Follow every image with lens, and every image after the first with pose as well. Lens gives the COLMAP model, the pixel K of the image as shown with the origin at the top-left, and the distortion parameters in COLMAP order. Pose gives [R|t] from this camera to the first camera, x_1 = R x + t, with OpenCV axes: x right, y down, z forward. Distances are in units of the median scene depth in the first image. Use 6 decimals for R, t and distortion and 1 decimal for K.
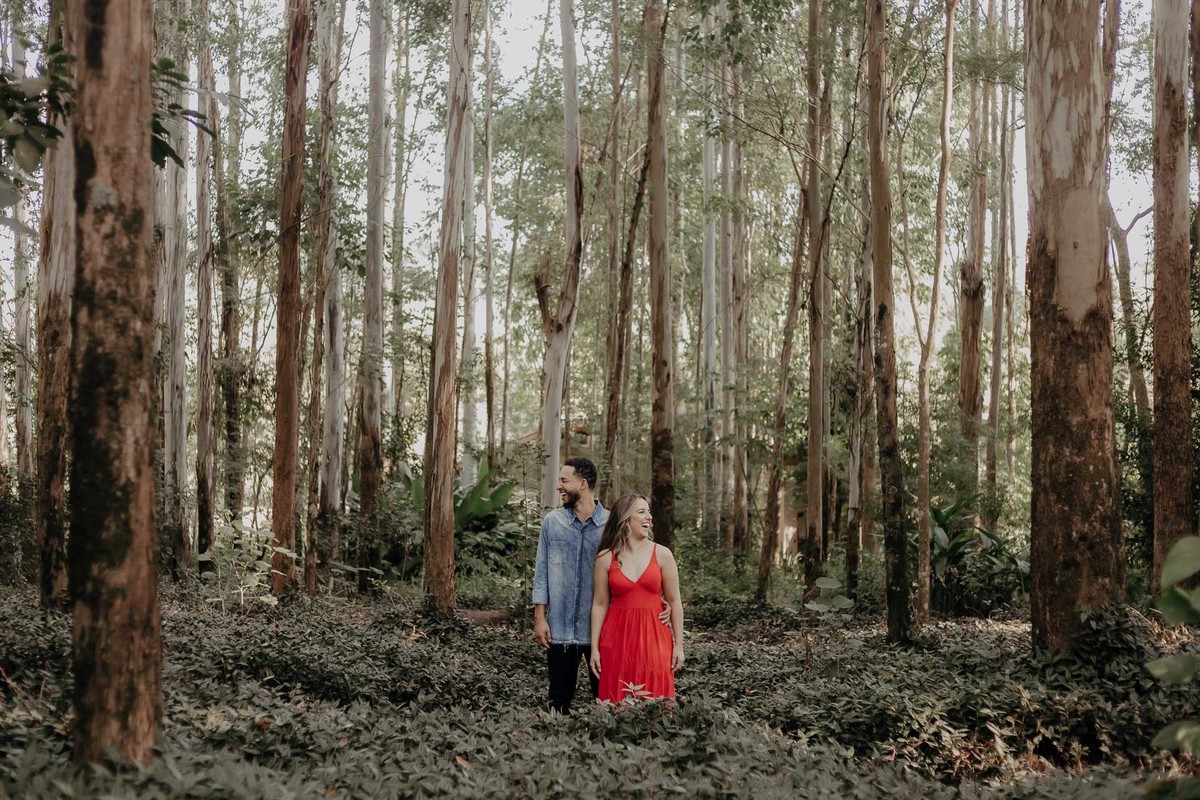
lens RADIAL K [[1797.0, 0, 600.0], [0, 1797.0, 400.0], [0, 0, 1]] dist [-0.085031, 0.002624]
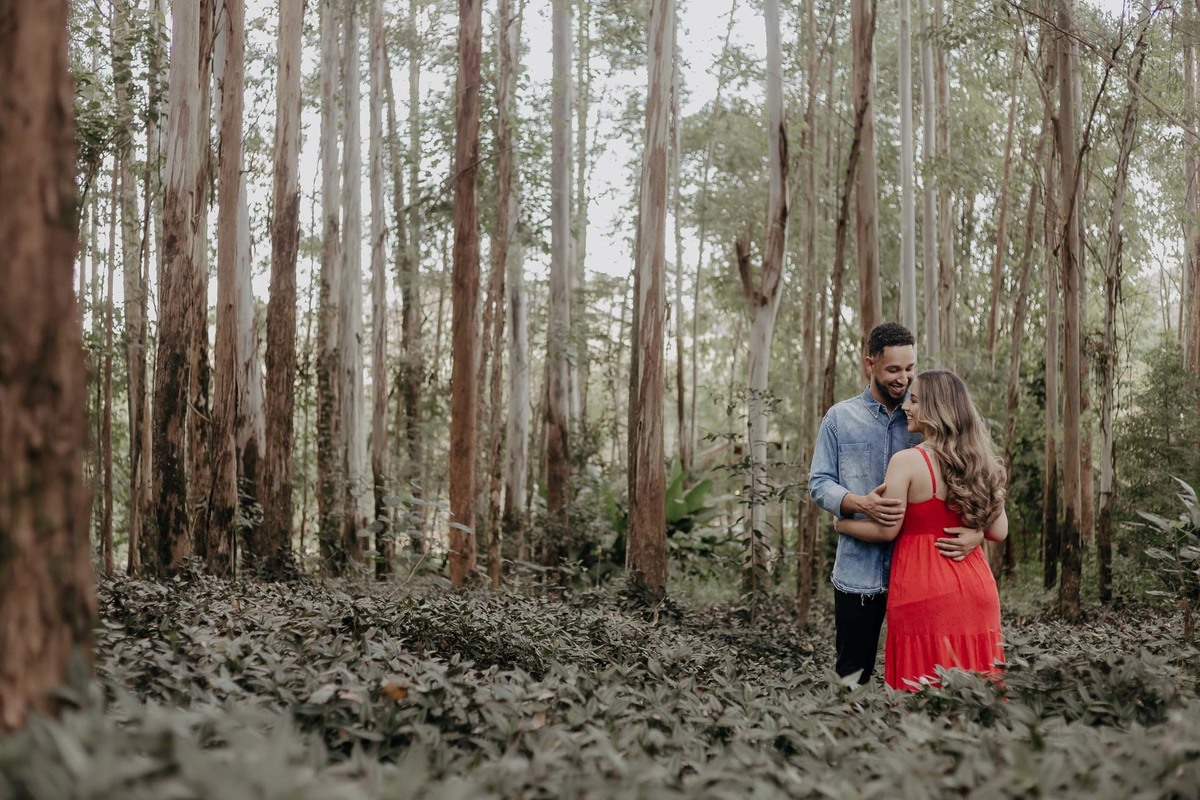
lens RADIAL K [[1797.0, 0, 600.0], [0, 1797.0, 400.0], [0, 0, 1]] dist [-0.085031, 0.002624]
pose [[0.994765, -0.012586, -0.101410, -0.027632], [0.011336, 0.999853, -0.012889, 0.040902], [0.101557, 0.011672, 0.994761, 0.185846]]
